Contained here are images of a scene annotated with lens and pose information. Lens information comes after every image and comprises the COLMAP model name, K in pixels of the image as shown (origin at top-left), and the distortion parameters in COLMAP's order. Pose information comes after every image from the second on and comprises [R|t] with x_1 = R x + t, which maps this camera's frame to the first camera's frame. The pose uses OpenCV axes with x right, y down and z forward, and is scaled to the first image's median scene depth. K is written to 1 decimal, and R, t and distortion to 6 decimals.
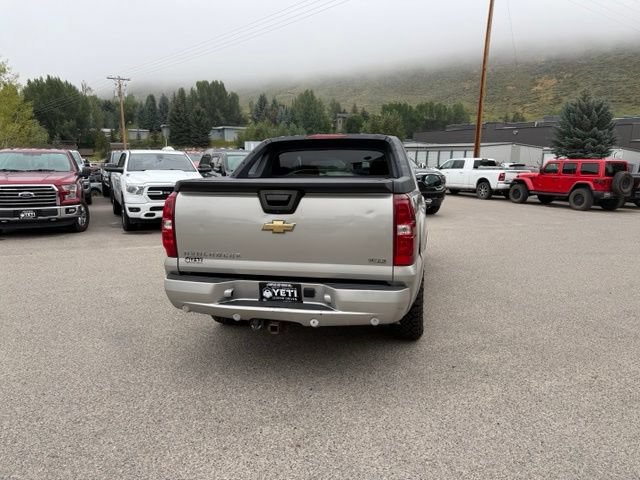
lens RADIAL K [[449.5, 0, 325.9], [0, 449.5, 240.9], [0, 0, 1]] dist [0.041466, -0.061499]
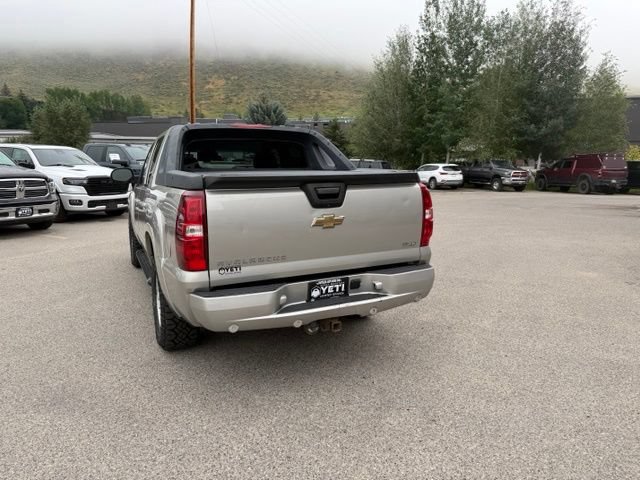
lens RADIAL K [[449.5, 0, 323.6], [0, 449.5, 241.0], [0, 0, 1]] dist [0.041466, -0.061499]
pose [[0.789211, -0.108939, 0.604383, -0.072899], [0.101166, 0.993758, 0.047018, -0.003646], [-0.605732, 0.024036, 0.795305, 0.025521]]
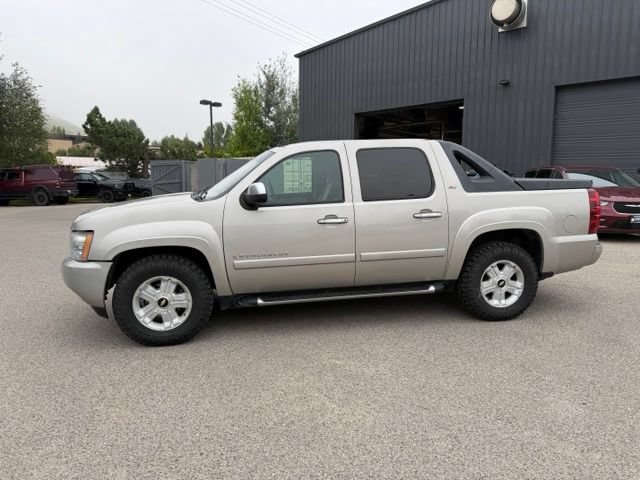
lens RADIAL K [[449.5, 0, 324.3], [0, 449.5, 241.3], [0, 0, 1]] dist [0.041466, -0.061499]
pose [[-0.392226, -0.139400, 0.909245, -0.150646], [0.146466, 0.966376, 0.211341, -0.042292], [-0.908133, 0.216067, -0.358620, 0.263081]]
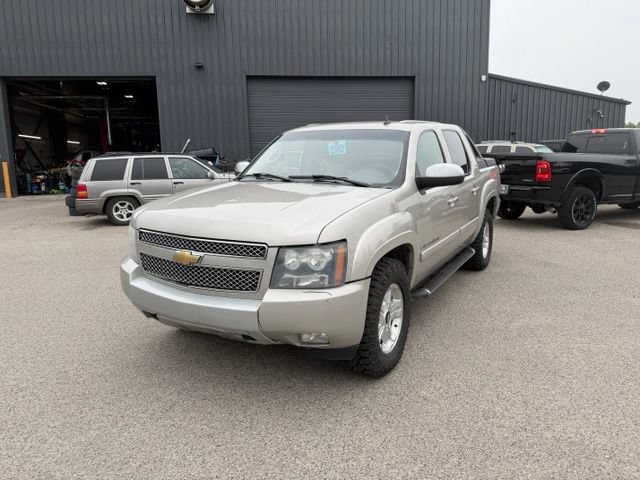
lens RADIAL K [[449.5, 0, 323.6], [0, 449.5, 238.2], [0, 0, 1]] dist [0.041466, -0.061499]
pose [[-0.947569, -0.056267, 0.314559, -0.029082], [0.053797, 0.942237, 0.330599, -0.057385], [-0.314991, 0.330187, -0.889807, 0.357013]]
